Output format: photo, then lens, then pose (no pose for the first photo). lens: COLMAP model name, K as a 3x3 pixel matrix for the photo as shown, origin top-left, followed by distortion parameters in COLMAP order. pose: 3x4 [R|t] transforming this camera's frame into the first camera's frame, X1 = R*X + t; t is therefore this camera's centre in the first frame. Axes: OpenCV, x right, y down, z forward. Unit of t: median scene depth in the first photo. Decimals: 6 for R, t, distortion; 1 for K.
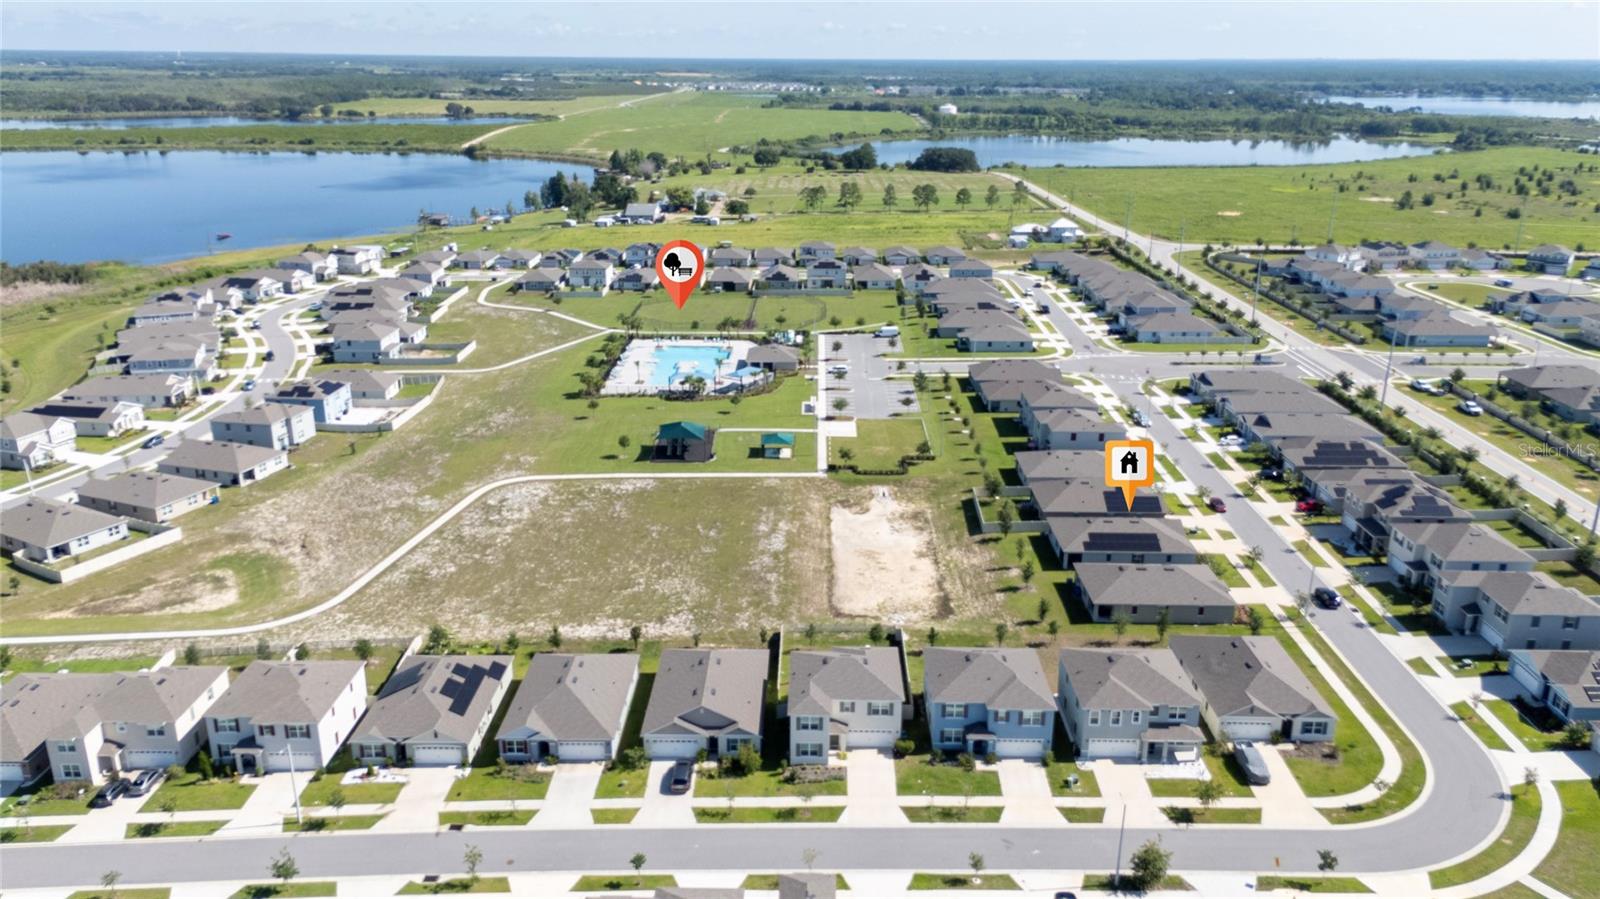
lens RADIAL K [[1167.8, 0, 803.4], [0, 1167.8, 454.4], [0, 0, 1]] dist [0.083121, -0.078170]
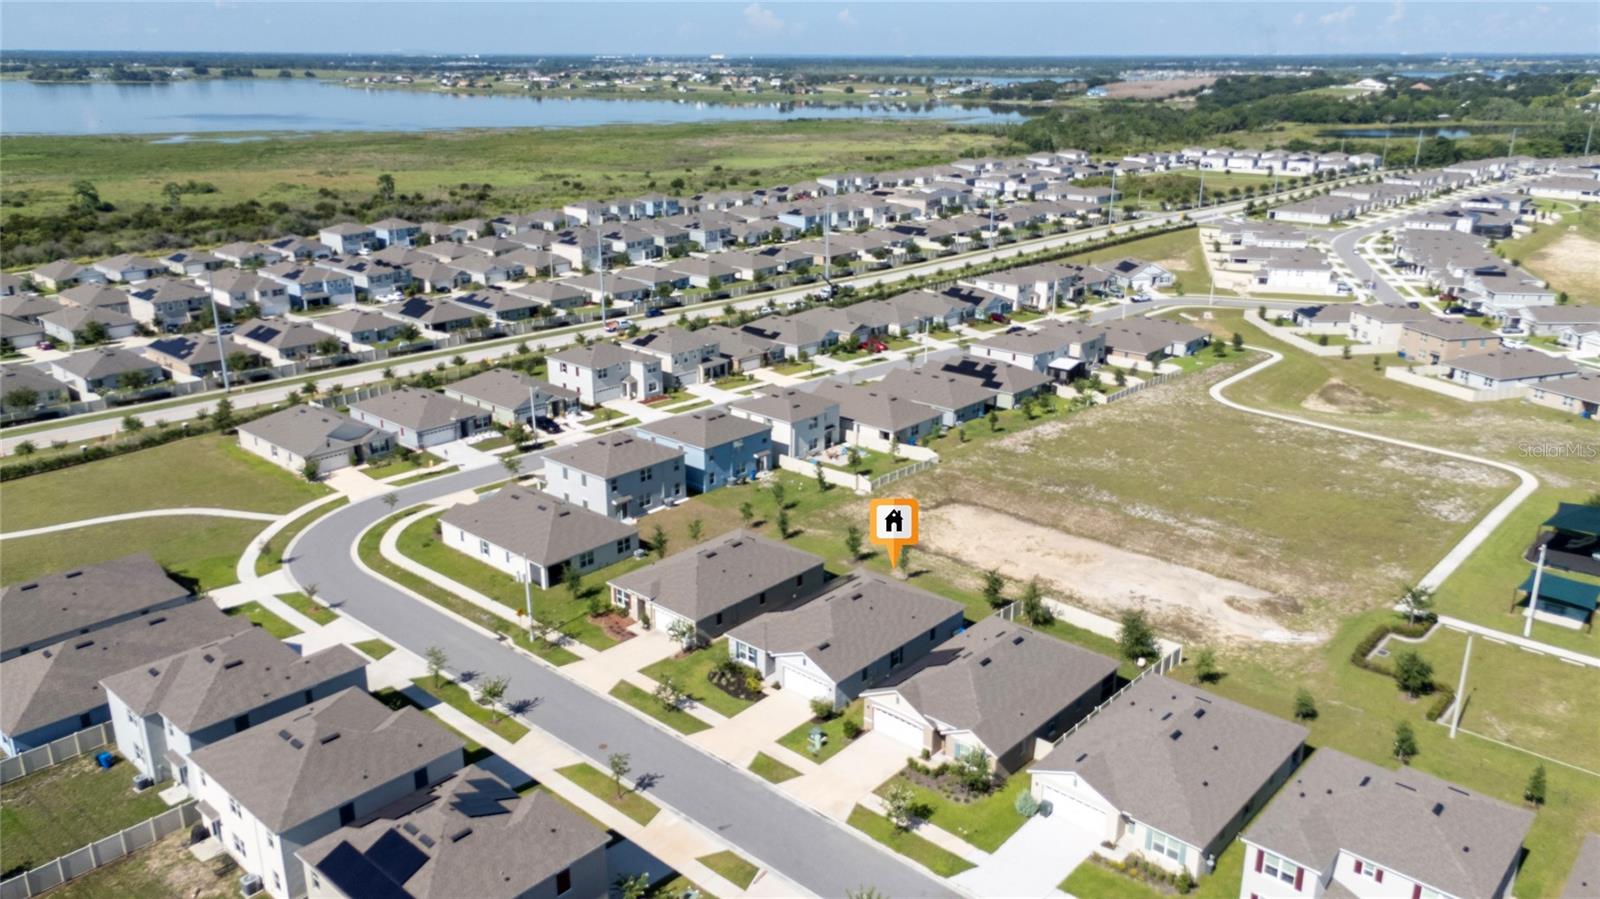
lens RADIAL K [[1167.8, 0, 803.4], [0, 1167.8, 454.4], [0, 0, 1]] dist [0.083121, -0.078170]
pose [[-0.660933, 0.233941, -0.713050, 0.616739], [-0.249347, 0.827727, 0.502687, -0.267584], [0.707810, 0.510039, -0.488739, 1.090288]]
